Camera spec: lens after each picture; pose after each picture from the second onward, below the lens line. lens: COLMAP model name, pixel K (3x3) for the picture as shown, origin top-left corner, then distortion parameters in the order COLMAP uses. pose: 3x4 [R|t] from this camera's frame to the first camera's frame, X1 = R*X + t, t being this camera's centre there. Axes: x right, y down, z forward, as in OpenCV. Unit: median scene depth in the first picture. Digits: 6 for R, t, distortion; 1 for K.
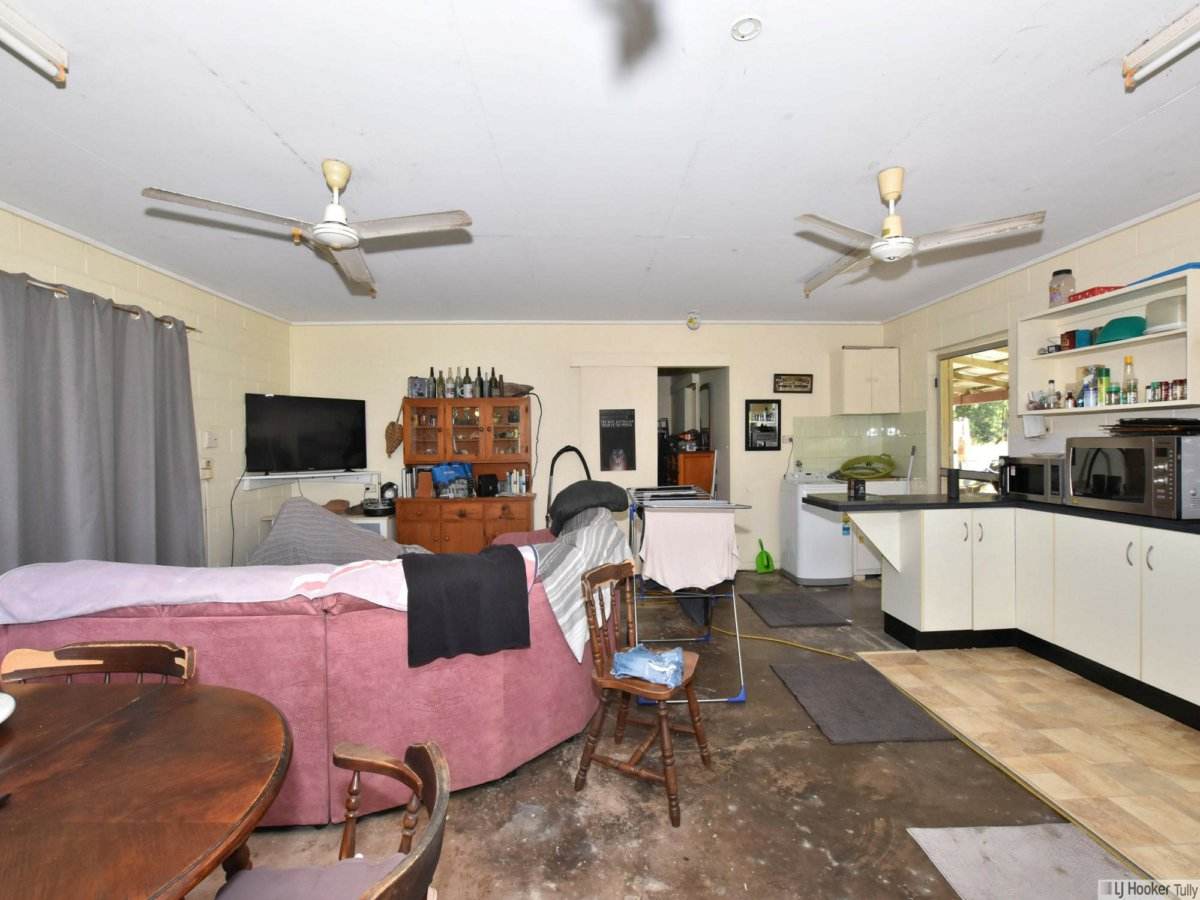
lens RADIAL K [[532.7, 0, 605.2], [0, 532.7, 448.9], [0, 0, 1]] dist [-0.014066, 0.000277]
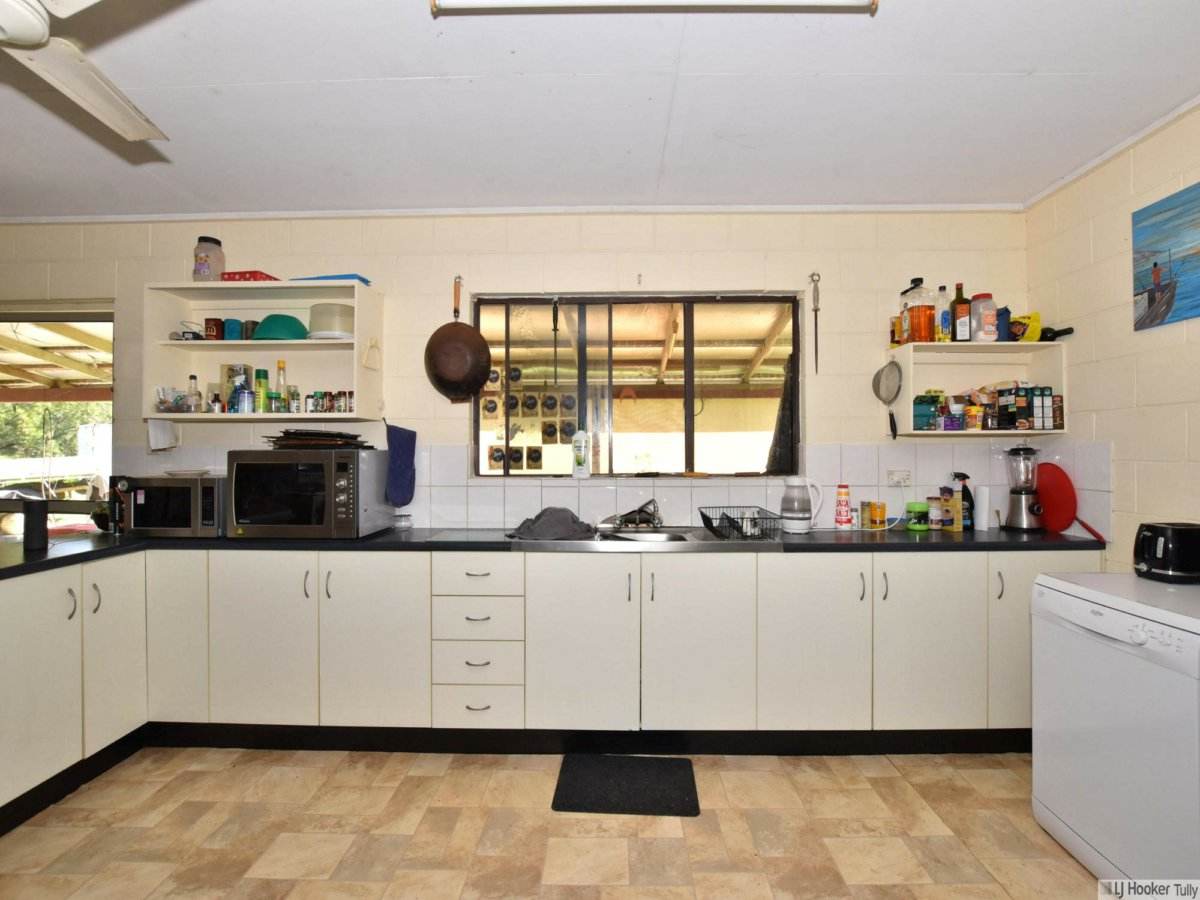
lens RADIAL K [[532.7, 0, 605.2], [0, 532.7, 448.9], [0, 0, 1]] dist [-0.014066, 0.000277]
pose [[0.060202, 0.016229, 0.998054, 0.127153], [0.011640, 0.999788, -0.016959, -0.003806], [-0.998118, 0.012638, 0.060000, 0.386995]]
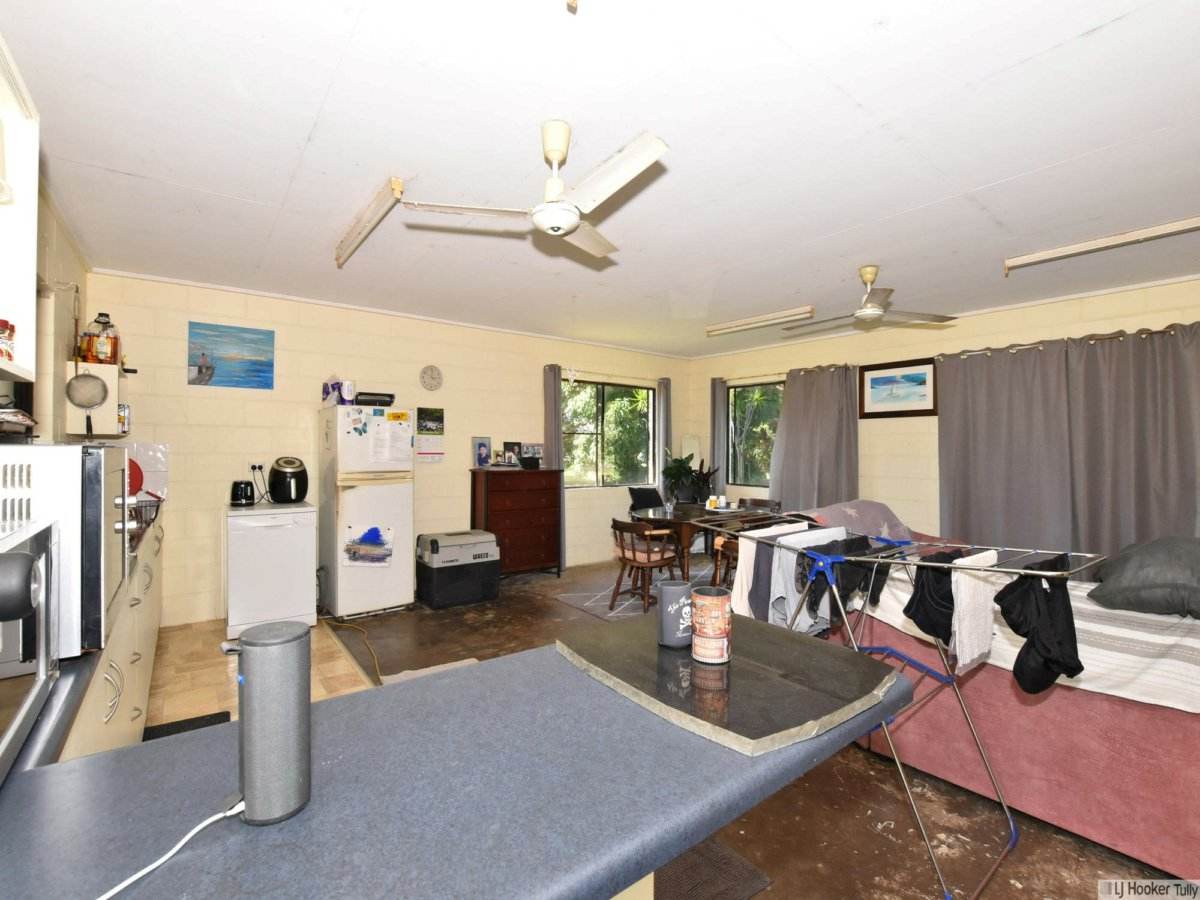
lens RADIAL K [[532.7, 0, 605.2], [0, 532.7, 448.9], [0, 0, 1]] dist [-0.014066, 0.000277]
pose [[-0.812036, 0.008890, -0.583540, 0.764582], [0.000760, 0.999899, 0.014176, -0.019372], [0.583607, 0.011068, -0.811961, 1.376149]]
